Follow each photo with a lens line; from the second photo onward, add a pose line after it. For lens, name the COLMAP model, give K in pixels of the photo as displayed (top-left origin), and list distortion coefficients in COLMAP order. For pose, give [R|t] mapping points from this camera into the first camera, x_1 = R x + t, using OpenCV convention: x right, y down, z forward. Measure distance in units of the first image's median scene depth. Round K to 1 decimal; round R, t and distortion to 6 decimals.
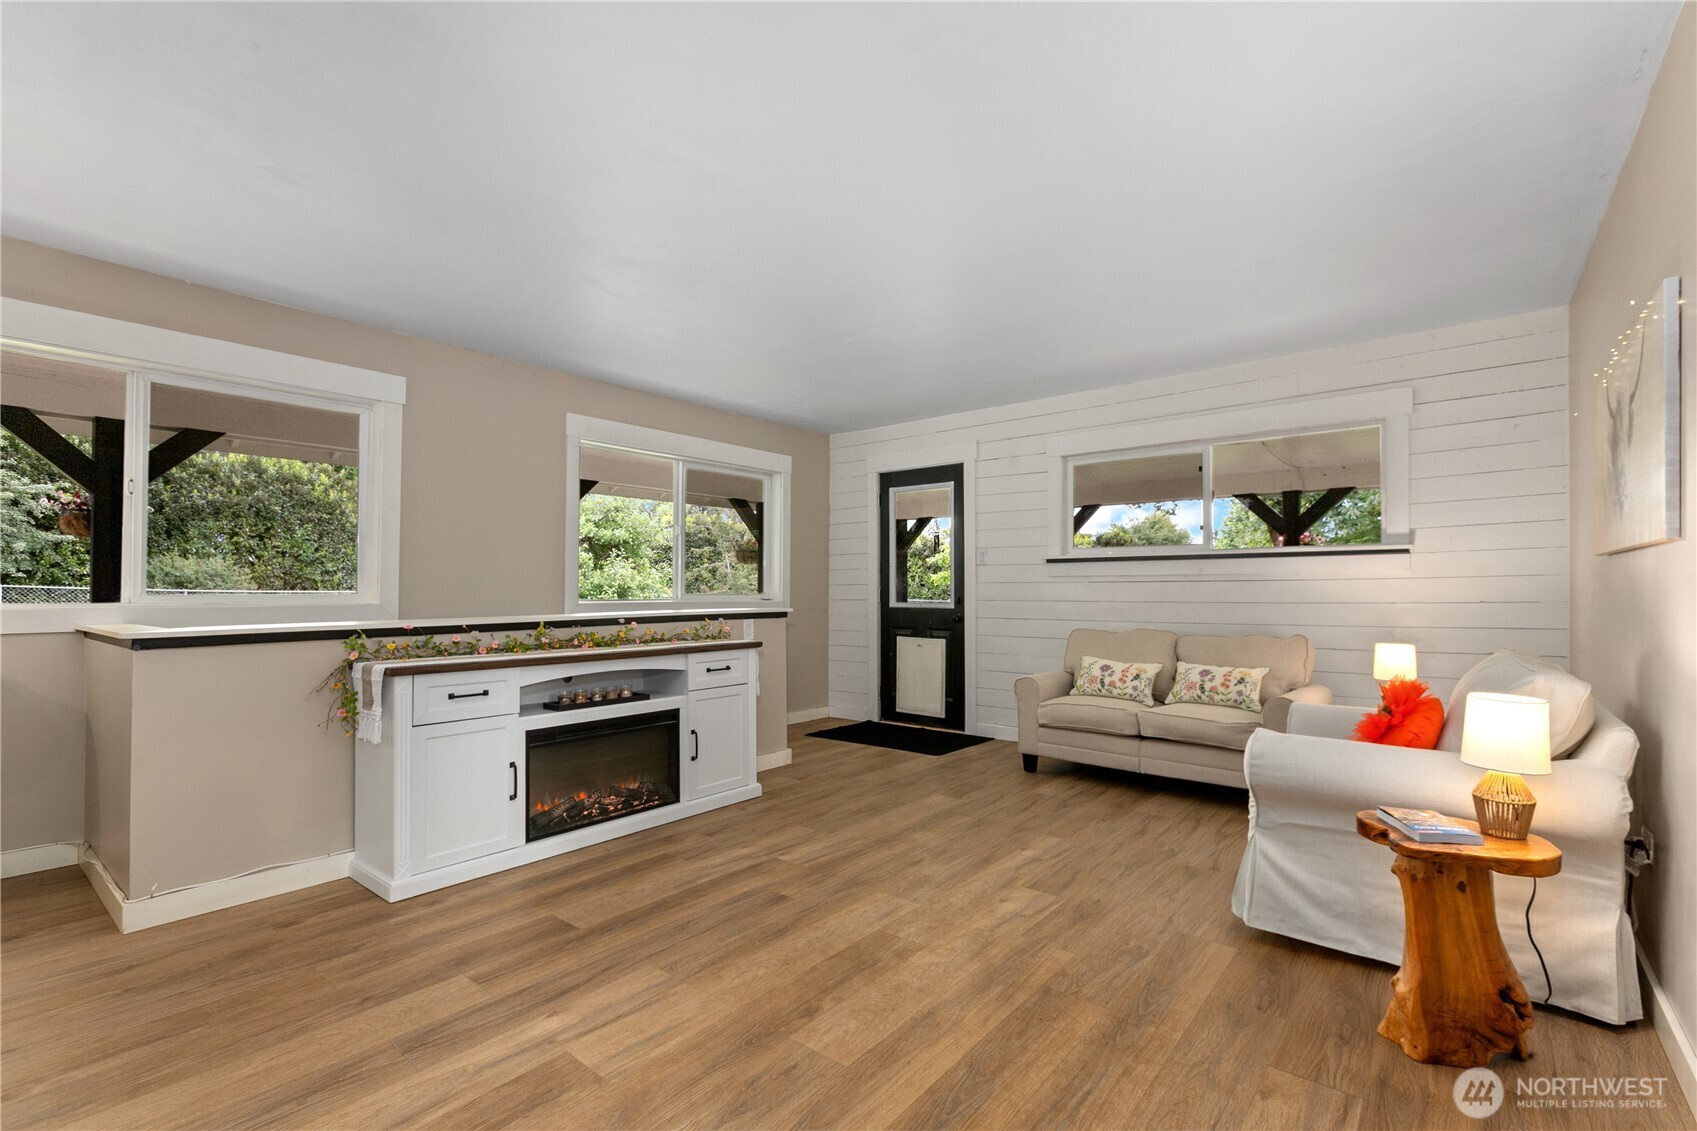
lens RADIAL K [[767.7, 0, 851.7], [0, 767.7, 576.5], [0, 0, 1]] dist [-0.003276, 0.000635]
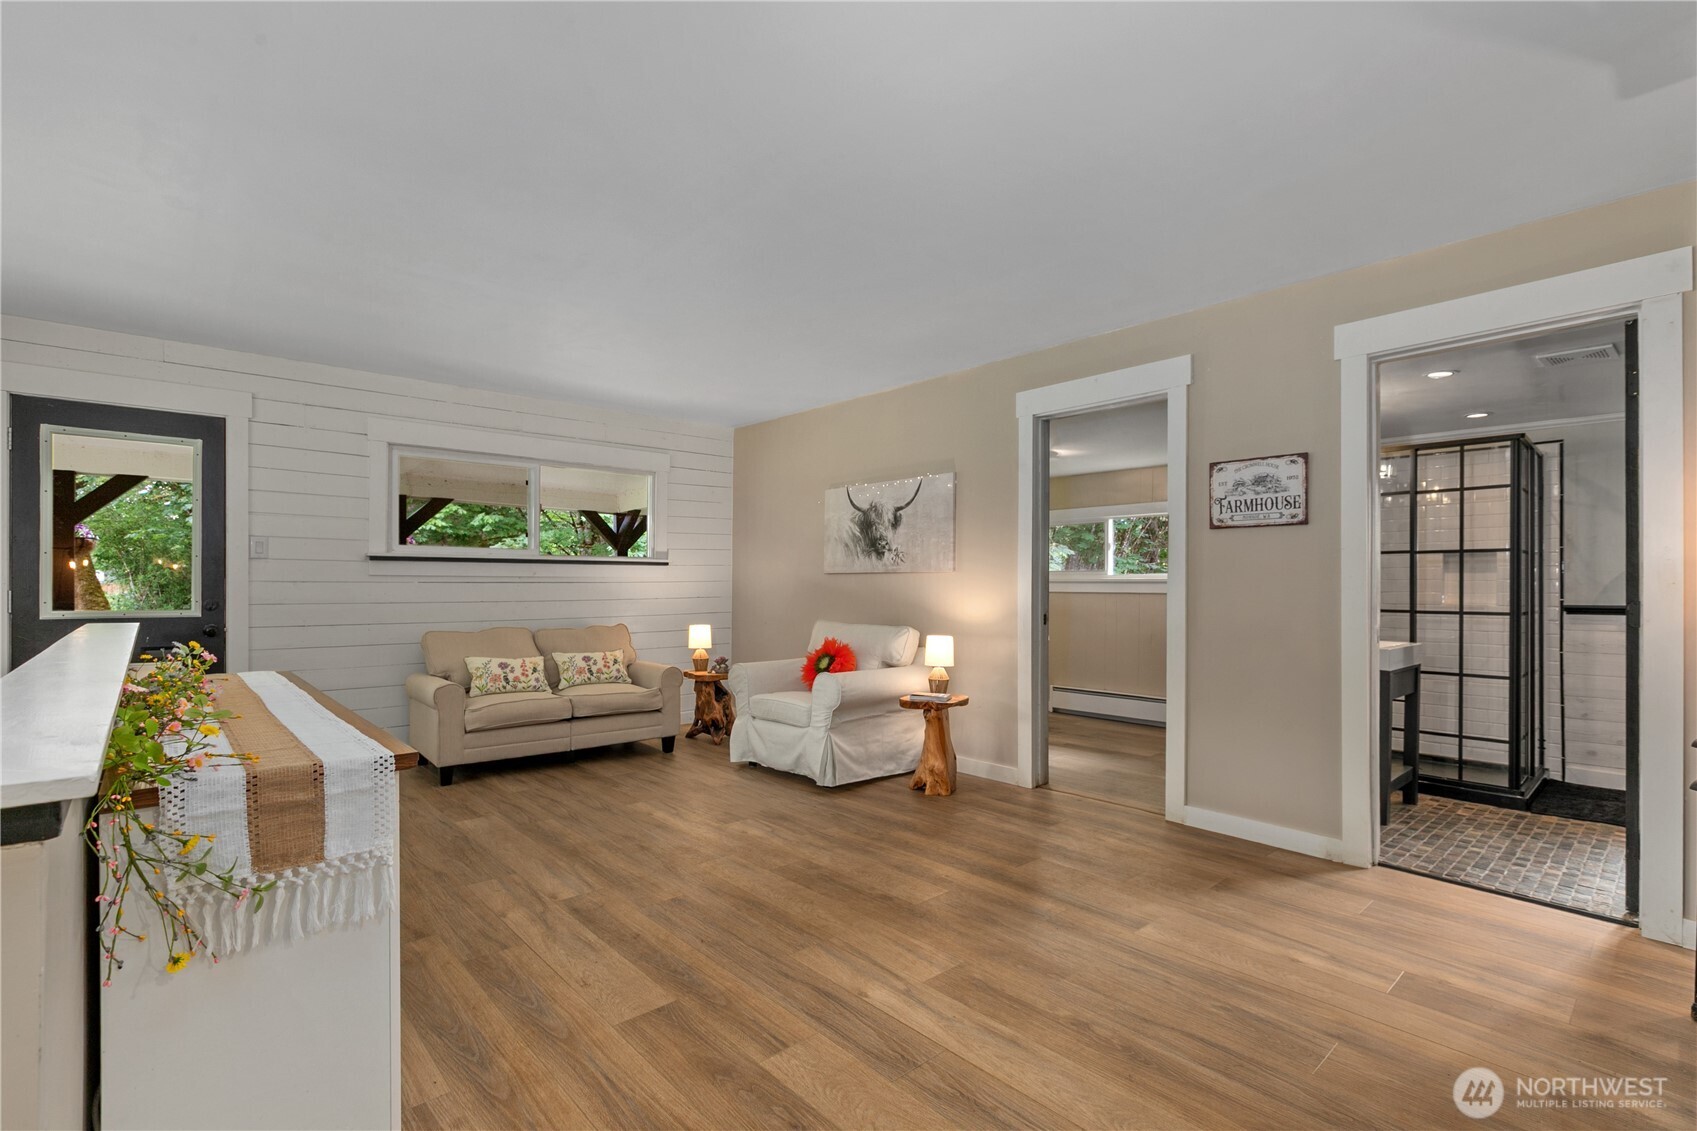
lens RADIAL K [[767.7, 0, 852.3], [0, 767.7, 582.9], [0, 0, 1]] dist [-0.003276, 0.000635]
pose [[0.145289, 0.005876, 0.989372, -0.750603], [-0.017598, 0.999840, -0.003353, 0.002475], [-0.989233, -0.016924, 0.145369, 0.452333]]
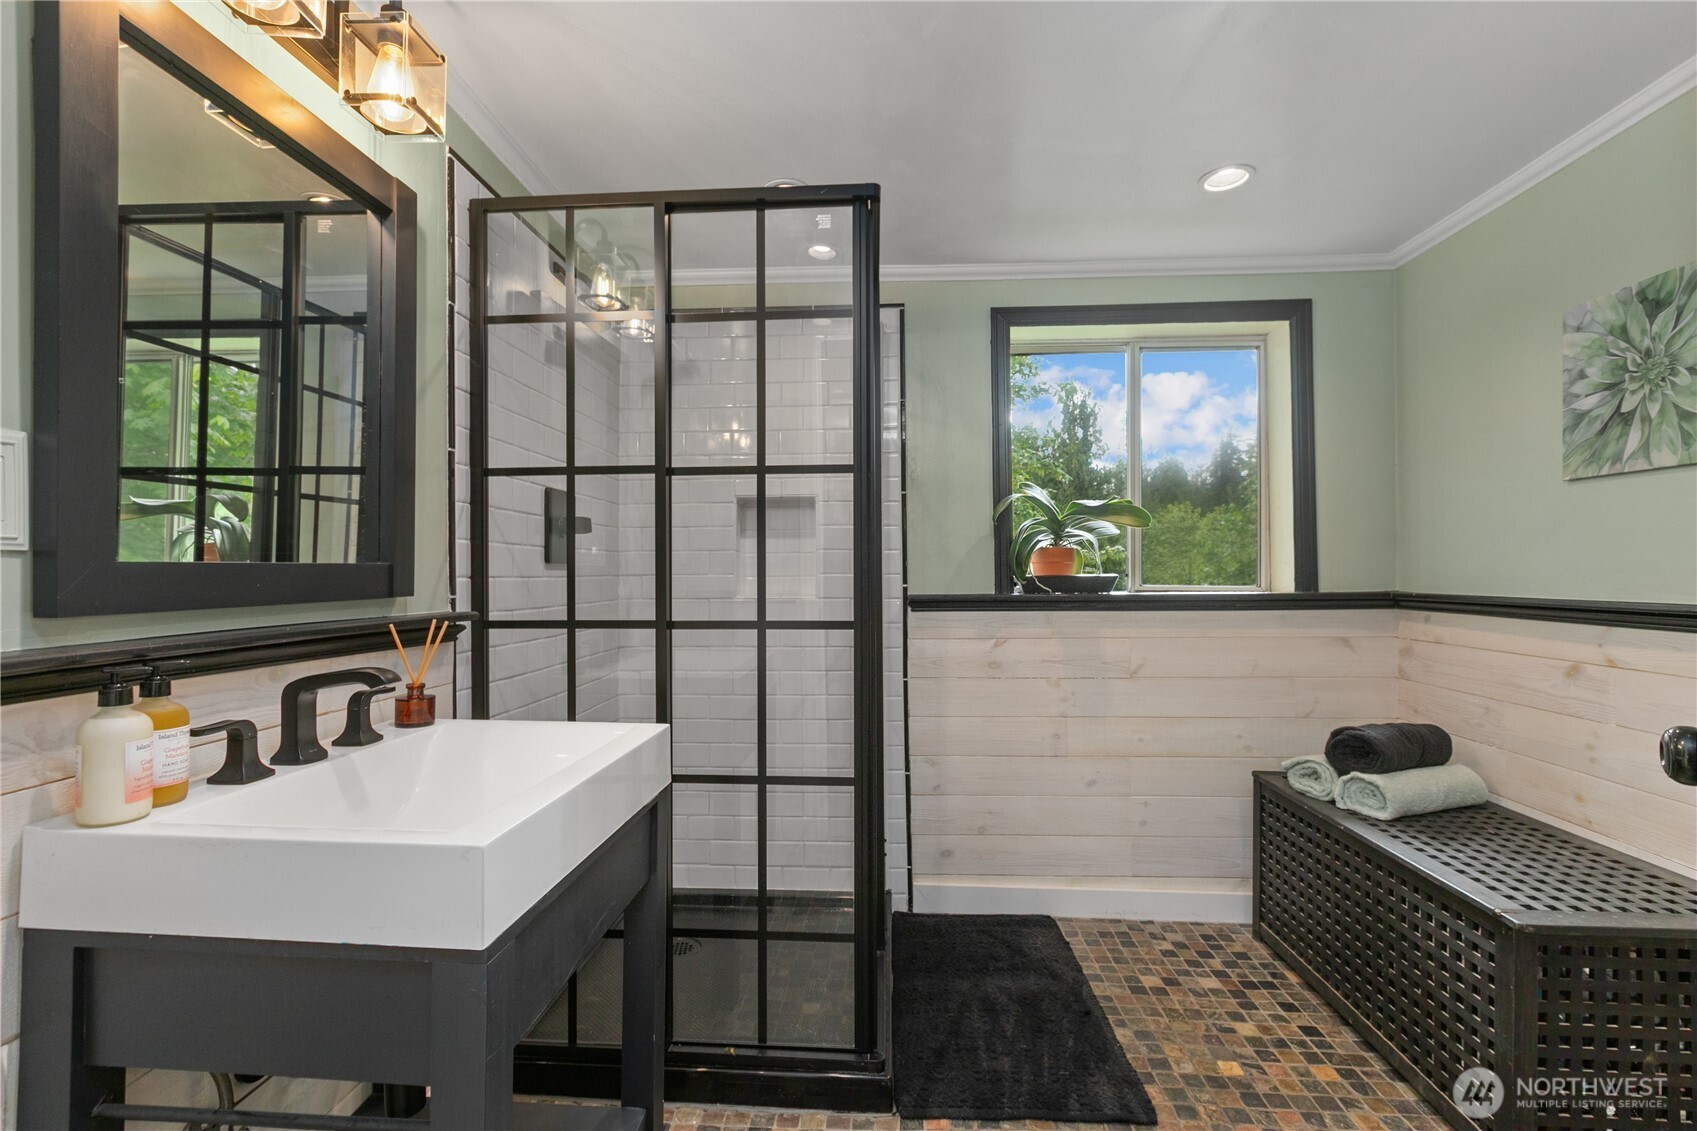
lens RADIAL K [[767.7, 0, 845.3], [0, 767.7, 565.3], [0, 0, 1]] dist [-0.003276, 0.000635]
pose [[-0.585076, 0.015029, 0.810839, -0.476962], [-0.002648, 0.999788, -0.020441, 0.002023], [-0.810974, -0.014106, -0.584912, 0.291950]]
